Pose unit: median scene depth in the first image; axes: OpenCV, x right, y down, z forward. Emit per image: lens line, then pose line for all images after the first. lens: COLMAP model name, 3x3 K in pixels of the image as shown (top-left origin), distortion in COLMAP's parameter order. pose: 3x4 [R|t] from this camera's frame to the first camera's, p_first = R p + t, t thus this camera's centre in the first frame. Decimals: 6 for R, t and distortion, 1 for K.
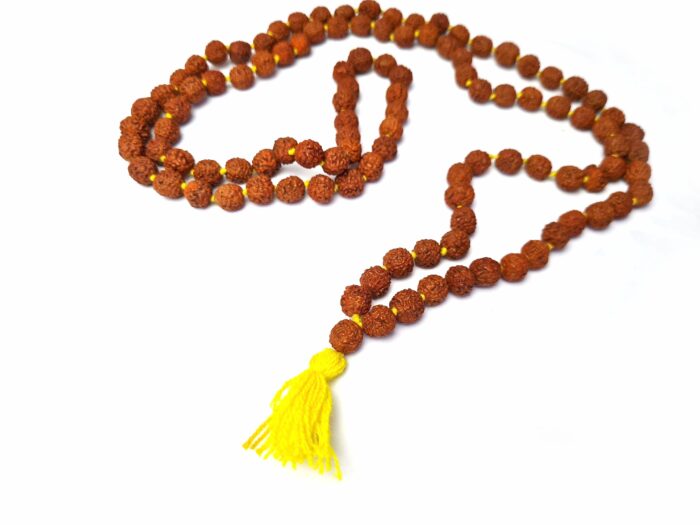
lens RADIAL K [[572.1, 0, 350.0], [0, 572.1, 262.5], [0, 0, 1]] dist [-0.036598, -0.003711]
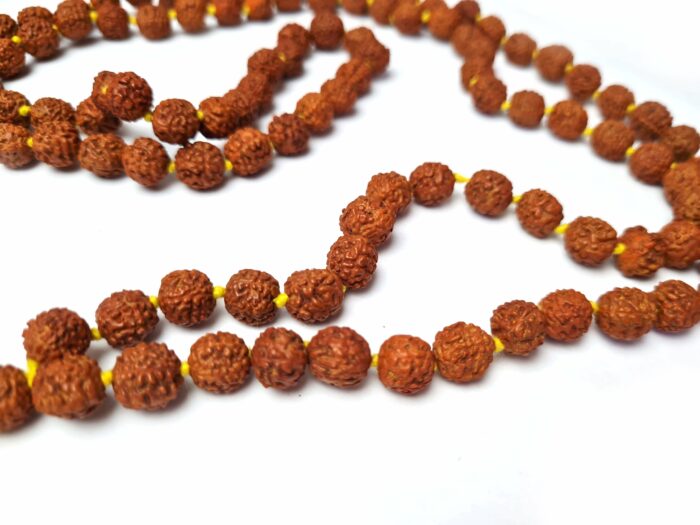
lens RADIAL K [[571.7, 0, 370.7], [0, 571.7, 280.6], [0, 0, 1]] dist [-0.070451, 0.002420]
pose [[0.952869, 0.220230, -0.208659, 0.309694], [-0.251259, 0.958326, -0.135939, 0.012481], [0.170026, 0.181959, 0.968495, 0.455736]]
